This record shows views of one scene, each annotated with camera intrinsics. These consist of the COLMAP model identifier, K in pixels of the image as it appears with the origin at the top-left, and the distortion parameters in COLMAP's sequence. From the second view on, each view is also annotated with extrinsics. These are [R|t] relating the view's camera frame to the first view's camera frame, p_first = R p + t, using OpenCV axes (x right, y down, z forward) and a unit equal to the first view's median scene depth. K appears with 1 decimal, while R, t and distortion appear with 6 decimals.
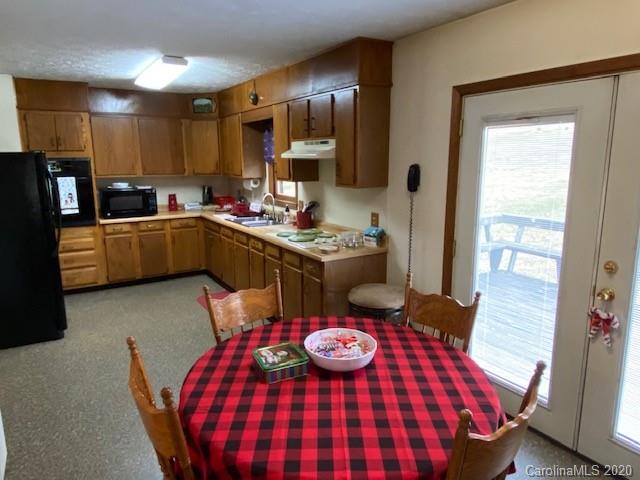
lens RADIAL K [[425.4, 0, 320.0], [0, 425.4, 240.0], [0, 0, 1]] dist [0.069302, -0.106982]
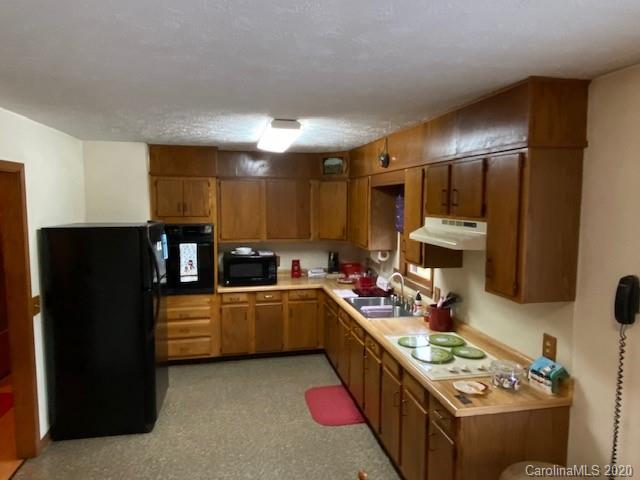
lens RADIAL K [[425.4, 0, 320.0], [0, 425.4, 240.0], [0, 0, 1]] dist [0.069302, -0.106982]
pose [[0.940968, 0.039522, -0.336181, 0.011257], [-0.072720, 0.993574, -0.086738, -0.090606], [0.330593, 0.106065, 0.937795, 0.191149]]
